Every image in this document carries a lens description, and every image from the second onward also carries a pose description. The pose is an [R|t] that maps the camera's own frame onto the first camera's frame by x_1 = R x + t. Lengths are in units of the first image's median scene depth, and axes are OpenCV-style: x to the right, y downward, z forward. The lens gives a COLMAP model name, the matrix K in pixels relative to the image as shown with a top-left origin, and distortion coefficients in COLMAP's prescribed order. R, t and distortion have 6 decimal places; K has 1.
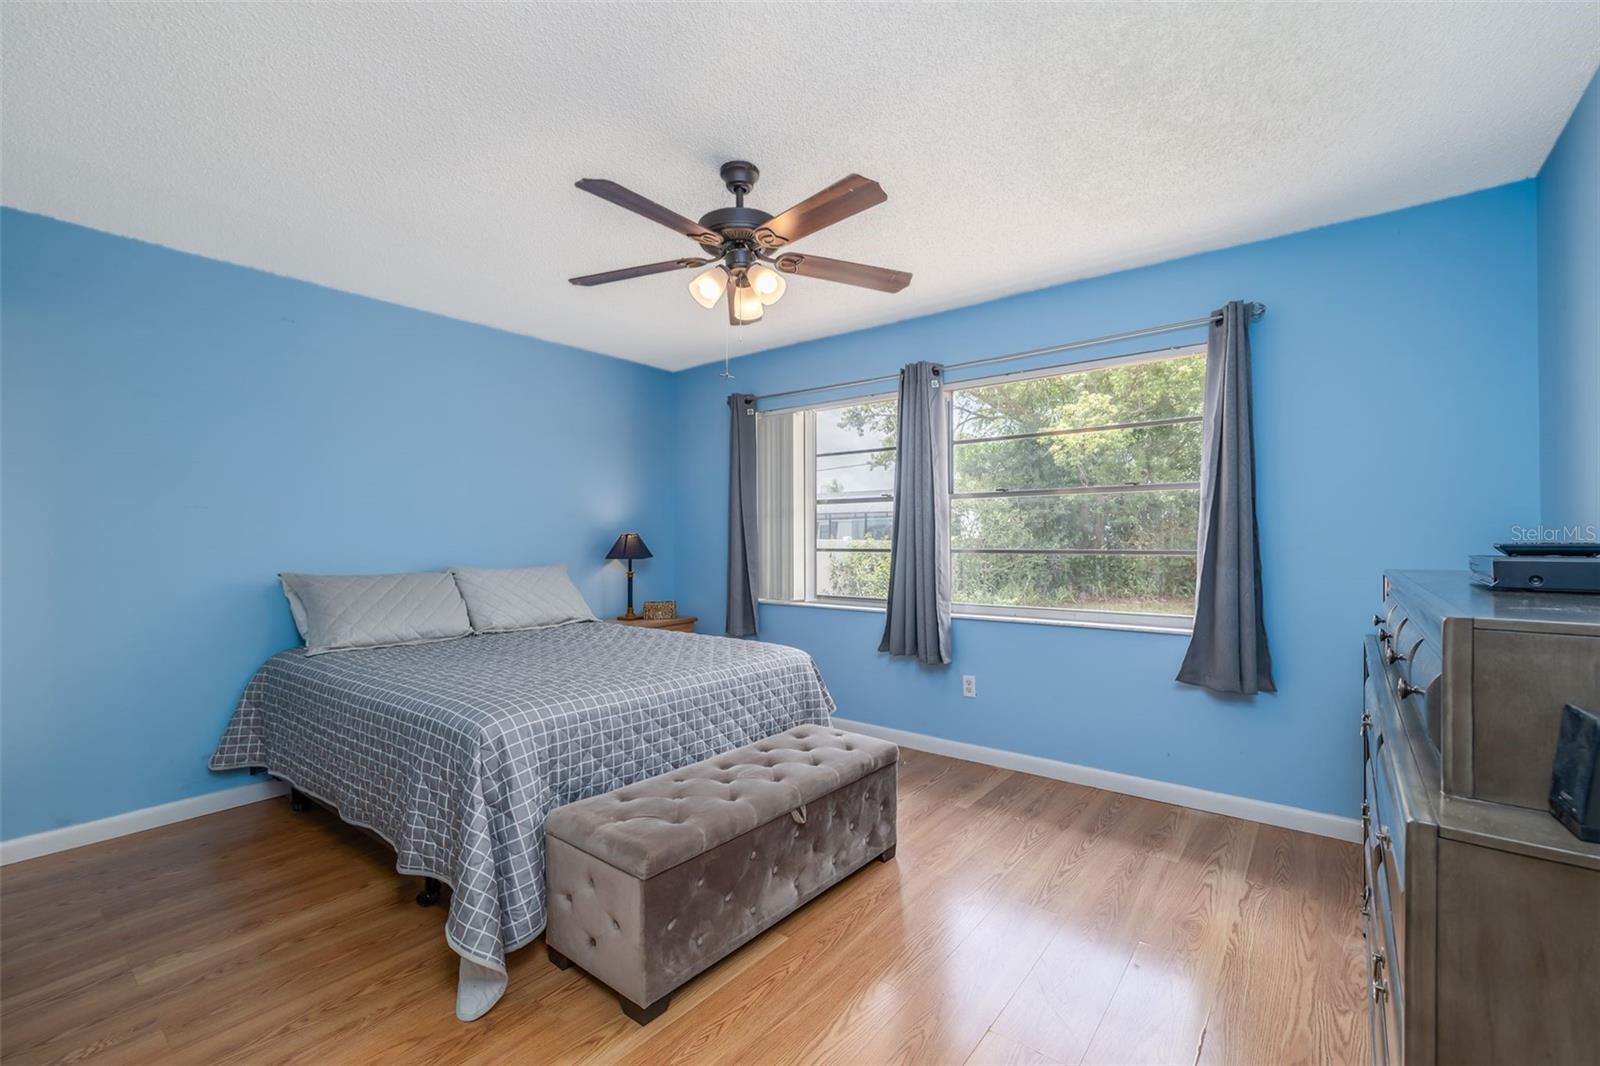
lens RADIAL K [[691.4, 0, 793.5], [0, 691.4, 536.7], [0, 0, 1]] dist [0.004610, 0.000037]
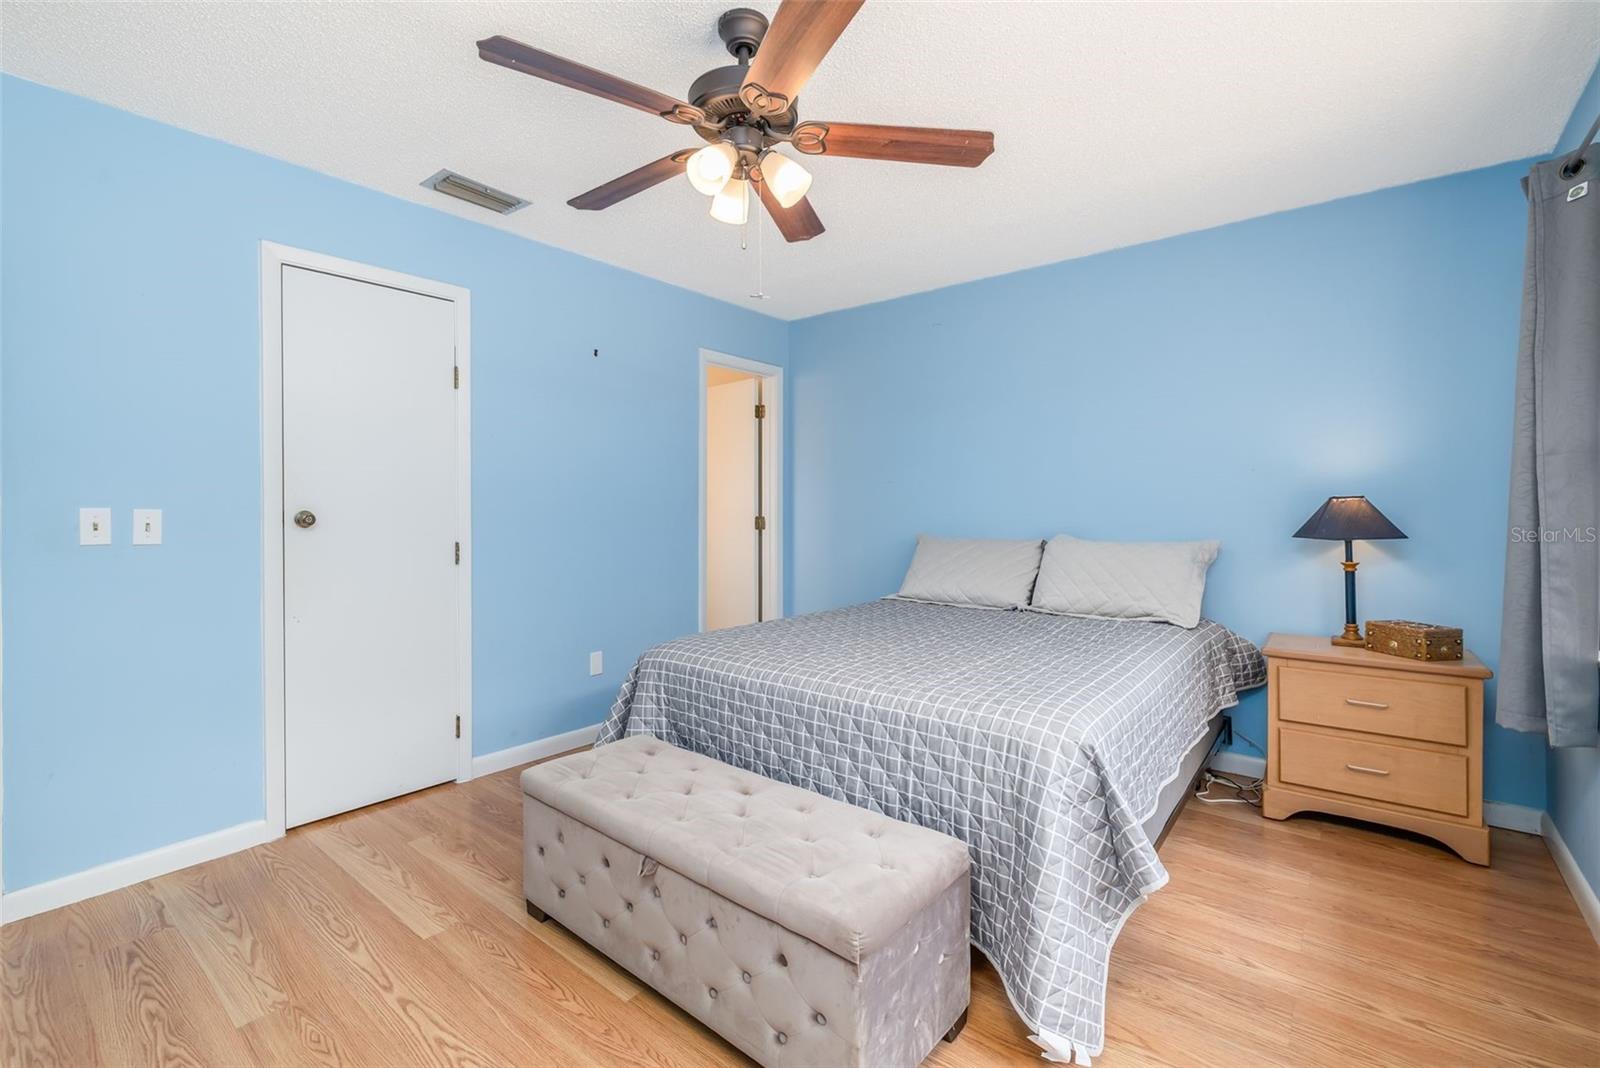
lens RADIAL K [[691.4, 0, 792.9], [0, 691.4, 521.4], [0, 0, 1]] dist [0.004610, 0.000037]
pose [[-0.030611, 0.013155, -0.999445, 0.590486], [0.008156, 0.999883, 0.012911, 0.009234], [0.999498, -0.007757, -0.030715, 0.918274]]
